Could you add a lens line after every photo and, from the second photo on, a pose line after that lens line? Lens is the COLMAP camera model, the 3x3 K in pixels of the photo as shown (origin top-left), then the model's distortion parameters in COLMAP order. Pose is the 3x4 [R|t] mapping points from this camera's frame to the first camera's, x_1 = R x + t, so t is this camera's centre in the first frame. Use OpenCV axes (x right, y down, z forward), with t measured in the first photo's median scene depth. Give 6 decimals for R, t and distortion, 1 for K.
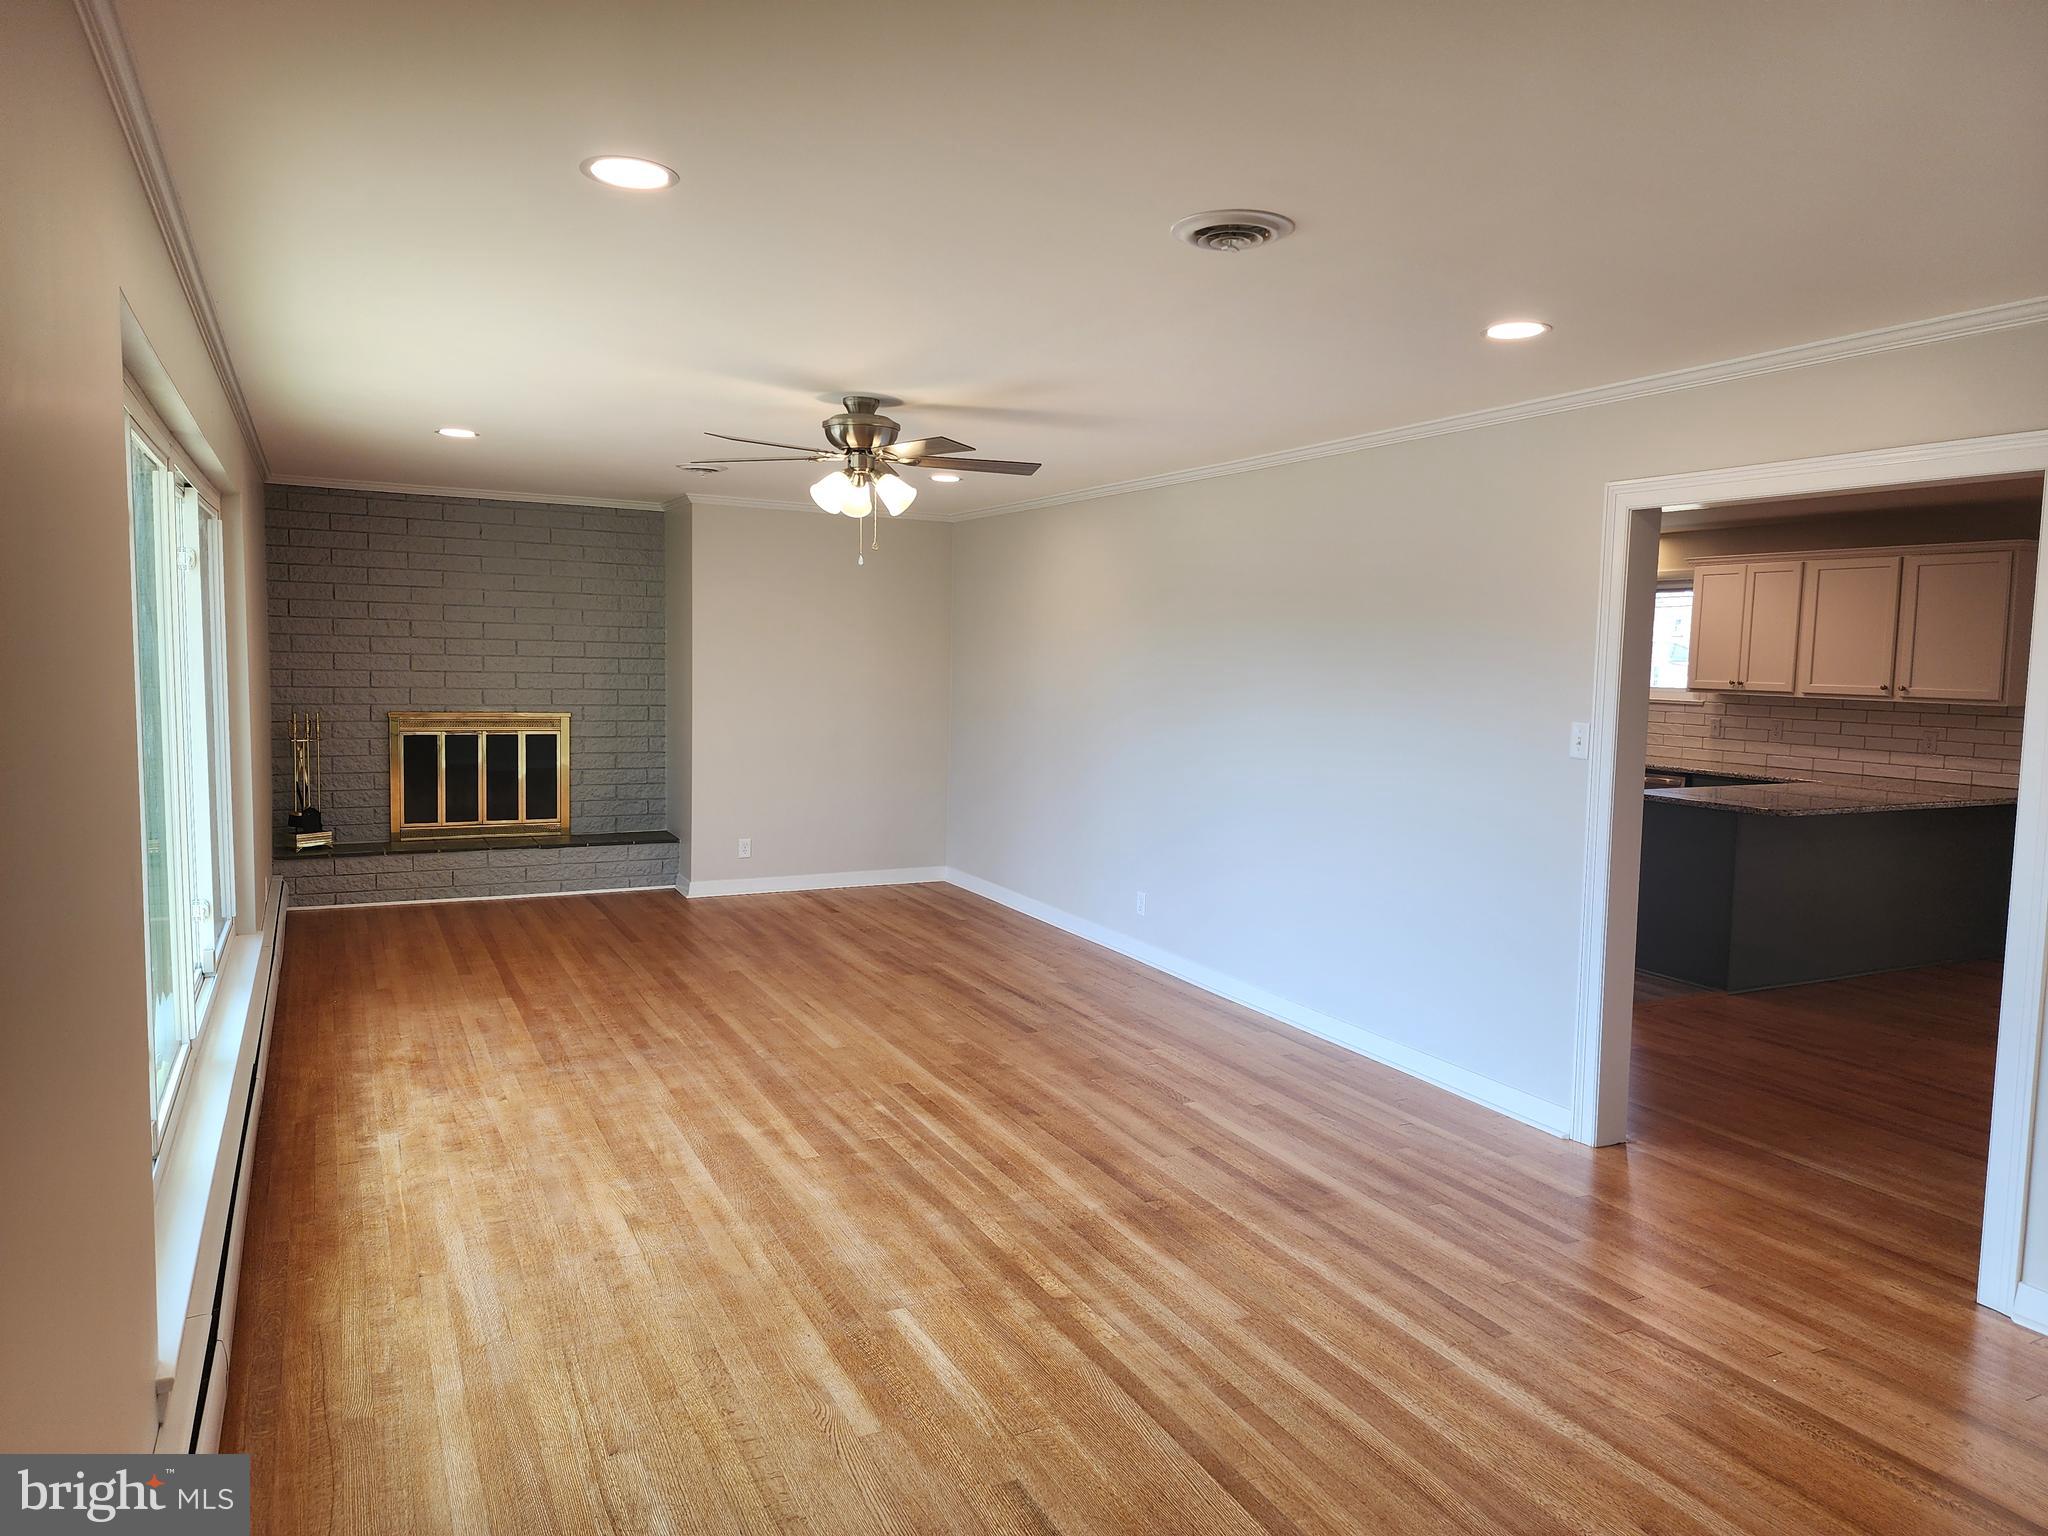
lens RADIAL K [[1357.4, 0, 1034.4], [0, 1357.4, 766.7], [0, 0, 1]] dist [0.078895, -0.065723]
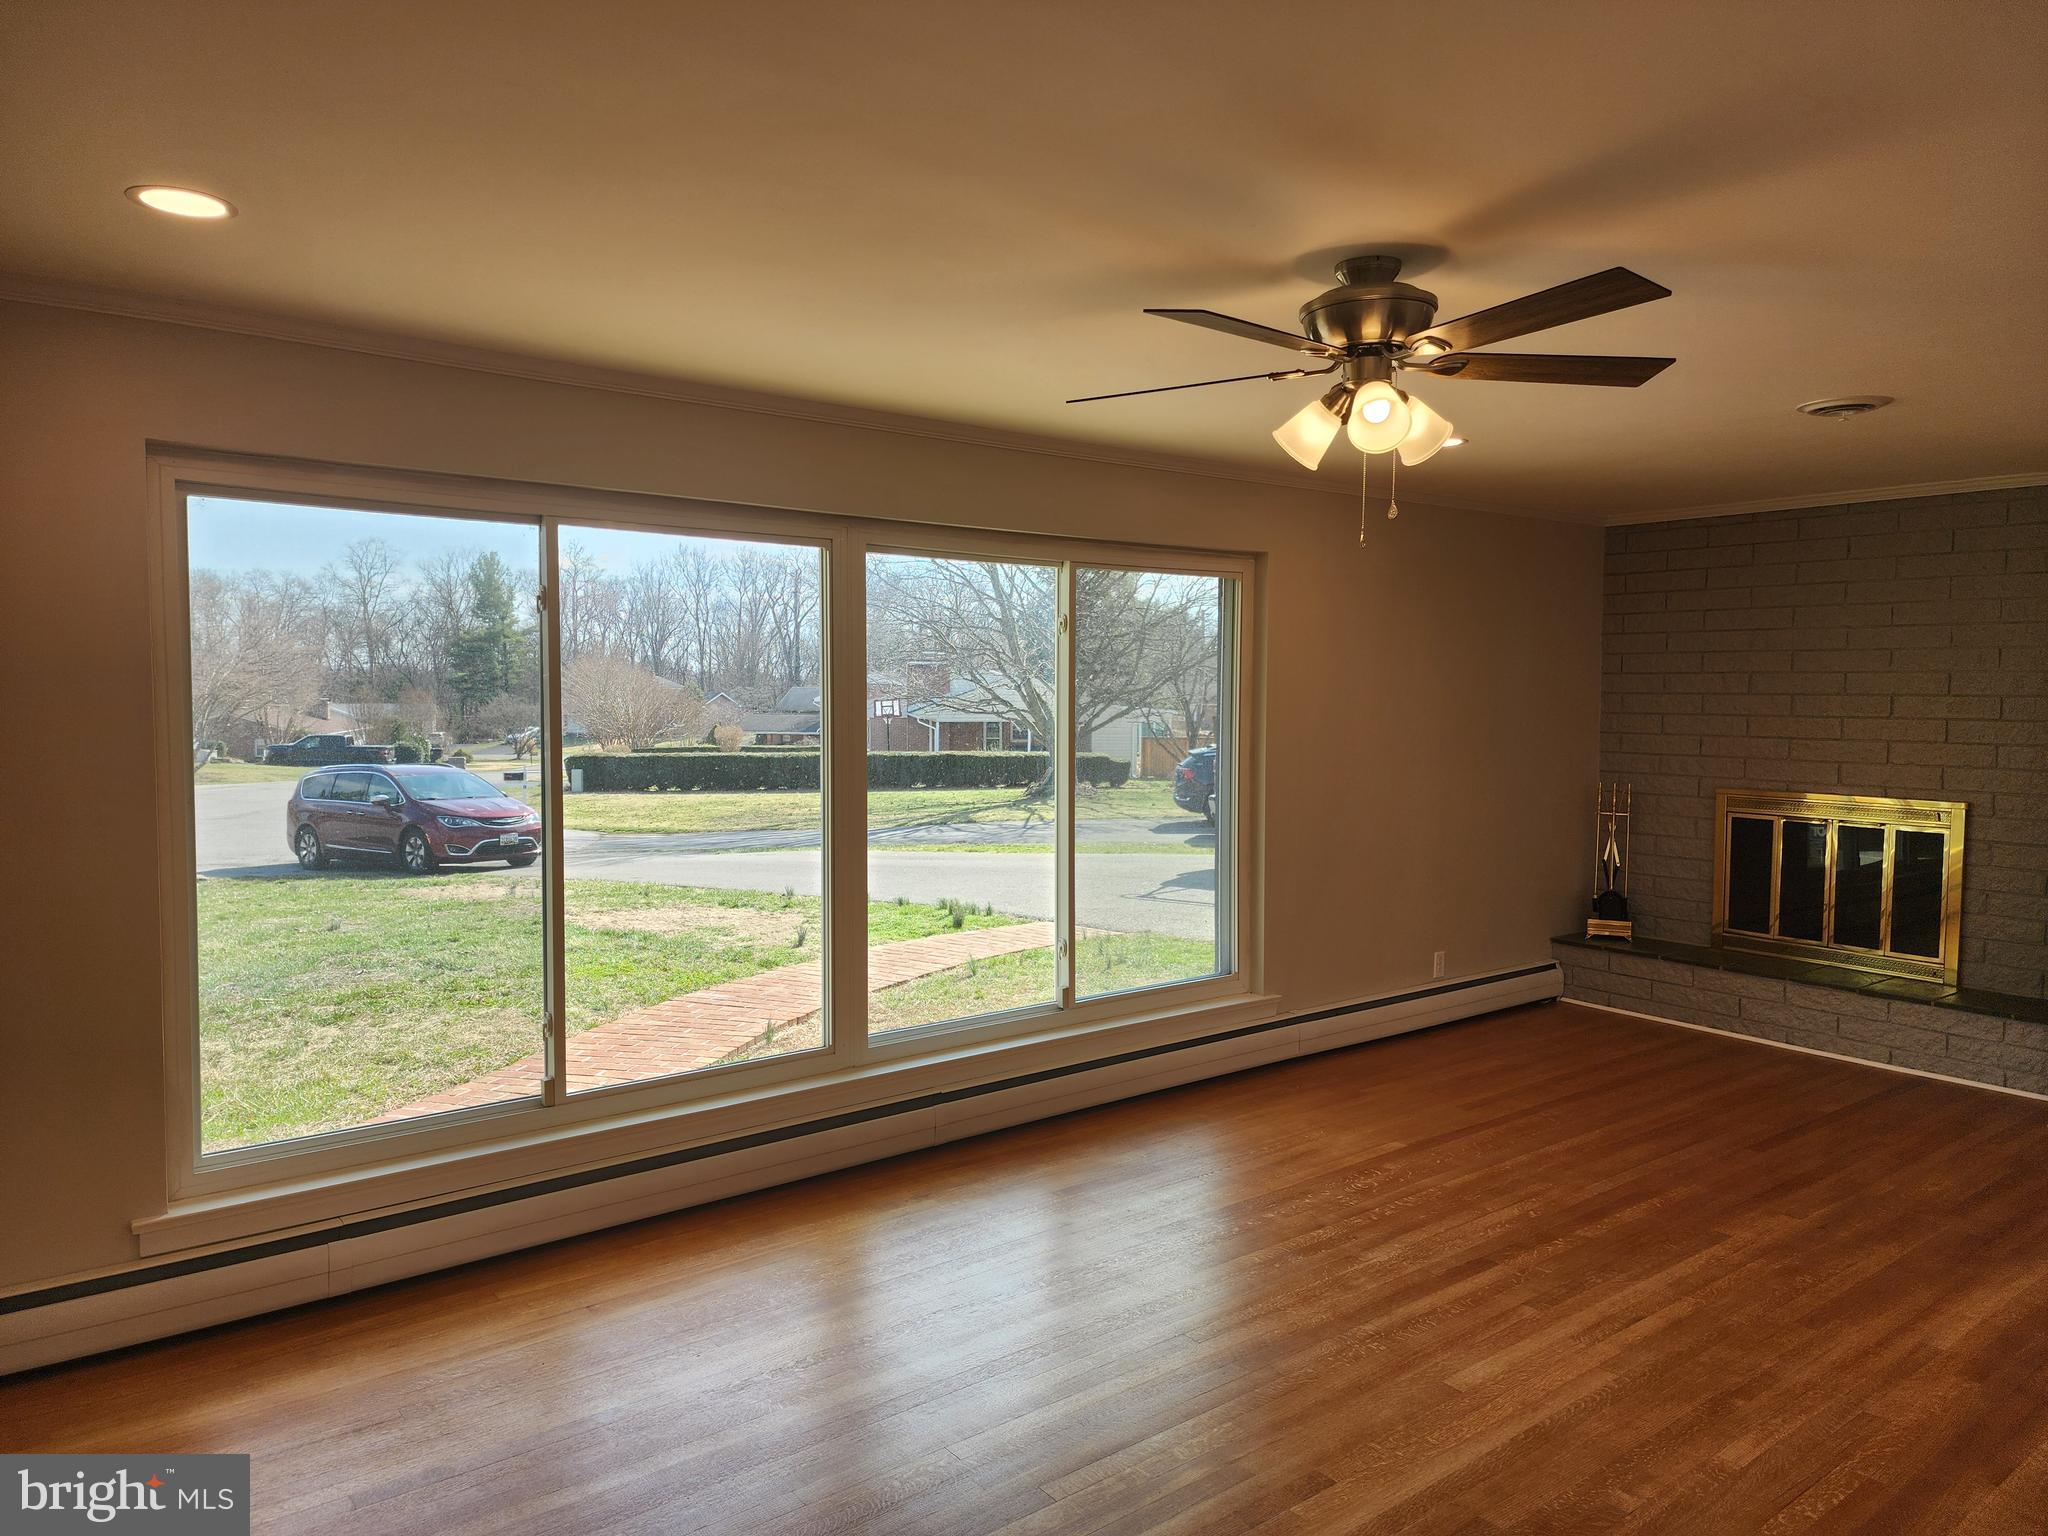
lens RADIAL K [[1357.4, 0, 1027.1], [0, 1357.4, 773.5], [0, 0, 1]] dist [0.078895, -0.065723]
pose [[0.192517, 0.040497, -0.980458, 0.256893], [-0.087987, 0.995836, 0.023856, -0.032849], [0.977341, 0.081675, 0.195279, 0.467835]]
